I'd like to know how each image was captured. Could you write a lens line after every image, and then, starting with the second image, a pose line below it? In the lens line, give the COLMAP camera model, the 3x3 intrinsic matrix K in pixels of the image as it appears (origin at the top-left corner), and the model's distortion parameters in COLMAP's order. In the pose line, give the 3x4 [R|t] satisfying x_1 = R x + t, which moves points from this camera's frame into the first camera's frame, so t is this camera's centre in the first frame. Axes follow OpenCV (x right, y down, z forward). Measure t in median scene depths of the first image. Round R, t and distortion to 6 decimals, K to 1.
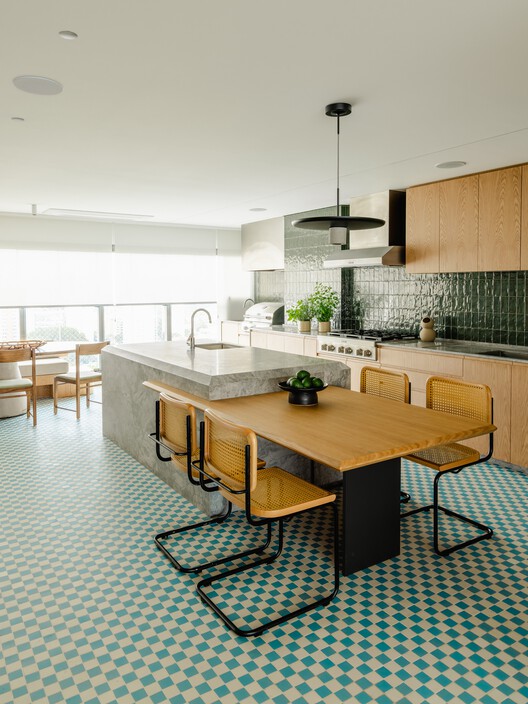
lens RADIAL K [[534.3, 0, 263.5], [0, 534.3, 326.2], [0, 0, 1]] dist [-0.019463, -0.005722]
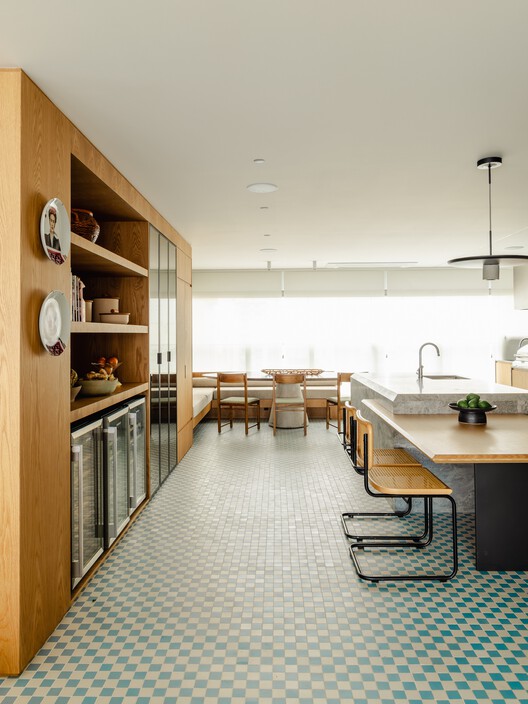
lens RADIAL K [[534.3, 0, 263.5], [0, 534.3, 326.2], [0, 0, 1]] dist [-0.019463, -0.005722]
pose [[0.827760, -0.006668, -0.561043, 0.203949], [-0.039098, 0.996813, -0.069533, 0.021165], [0.559719, 0.079492, 0.824861, -0.118021]]
